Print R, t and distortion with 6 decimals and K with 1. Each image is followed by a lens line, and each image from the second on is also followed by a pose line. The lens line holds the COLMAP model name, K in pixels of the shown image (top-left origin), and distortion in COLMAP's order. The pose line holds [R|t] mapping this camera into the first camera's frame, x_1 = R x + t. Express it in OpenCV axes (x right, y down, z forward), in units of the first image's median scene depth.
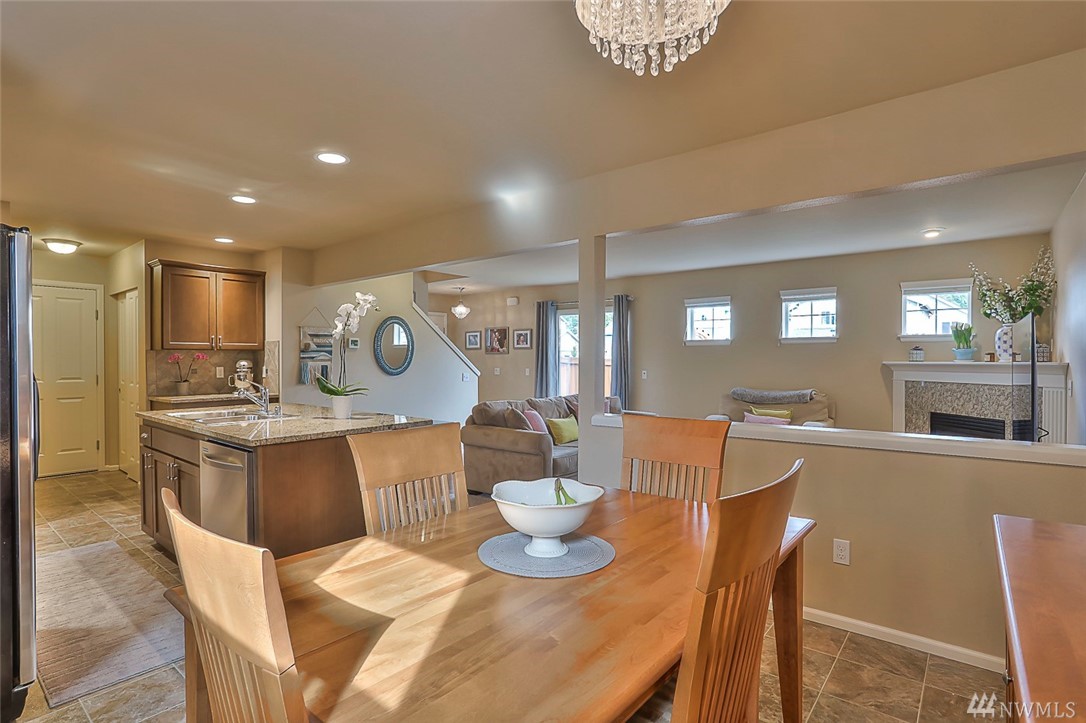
lens RADIAL K [[543.3, 0, 535.8], [0, 543.3, 363.8], [0, 0, 1]] dist [-0.050174, 0.024157]
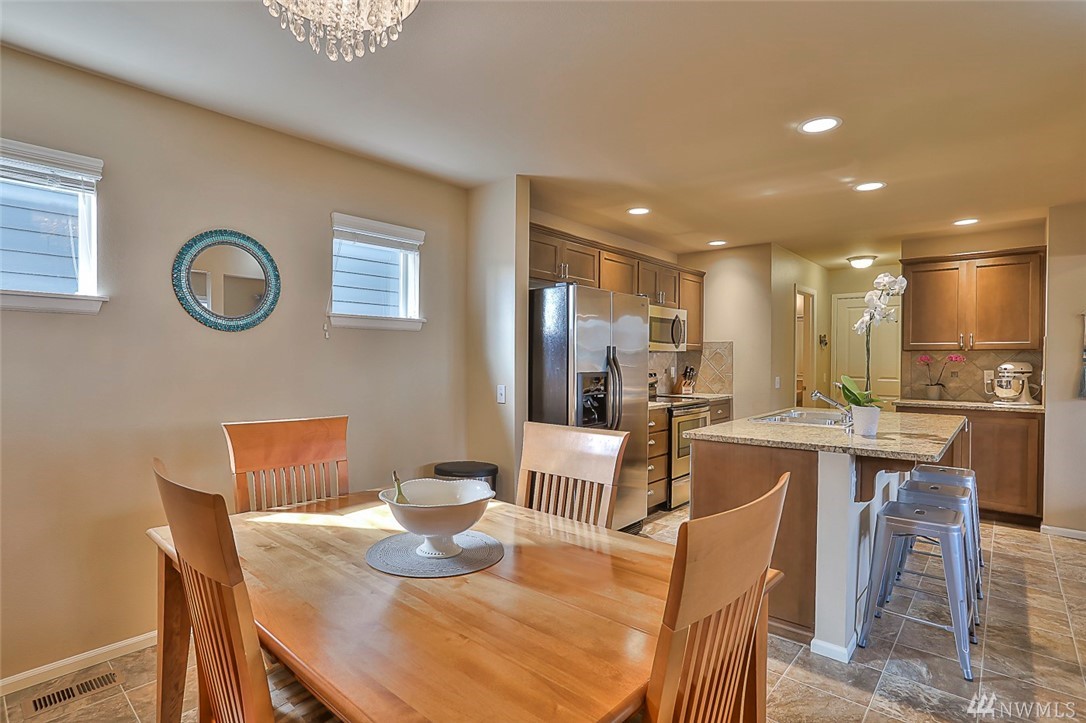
lens RADIAL K [[543.3, 0, 539.9], [0, 543.3, 364.2], [0, 0, 1]] dist [-0.050174, 0.024157]
pose [[-0.028467, 0.010230, -0.999542, 0.264923], [-0.013496, 0.999853, 0.010618, -0.003164], [0.999504, 0.013792, -0.028325, 0.318533]]
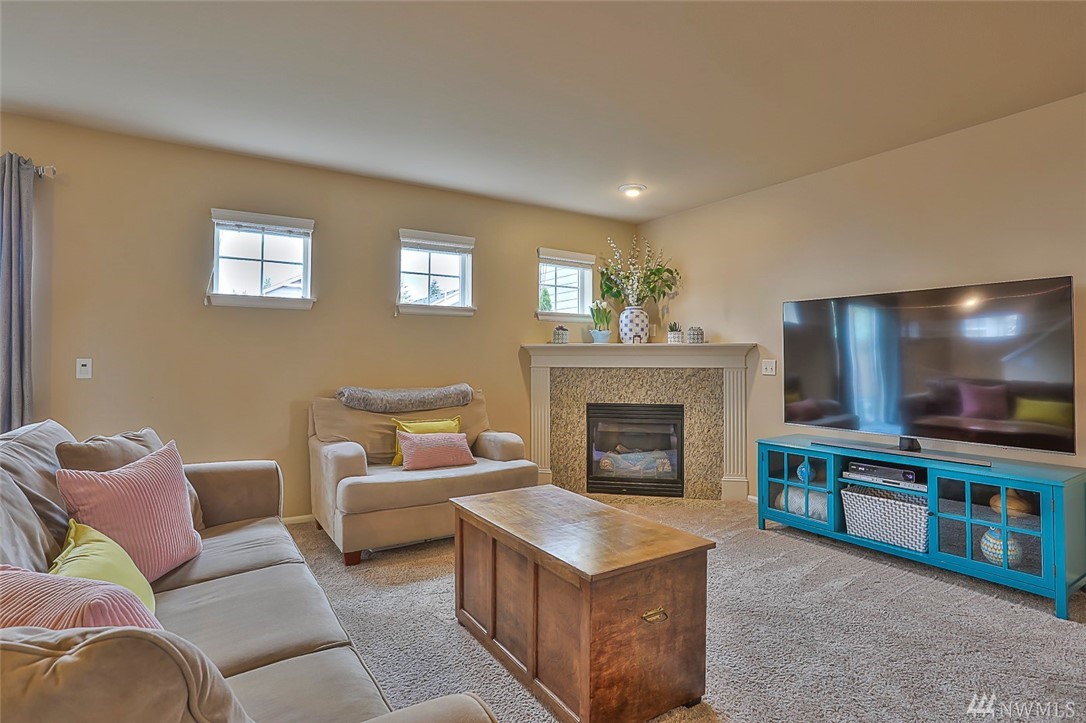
lens RADIAL K [[543.3, 0, 538.6], [0, 543.3, 352.5], [0, 0, 1]] dist [-0.050174, 0.024157]
pose [[0.305107, 0.015056, 0.952199, -0.098648], [0.006125, 0.999823, -0.017772, 0.022899], [-0.952298, 0.011255, 0.304961, 0.749707]]
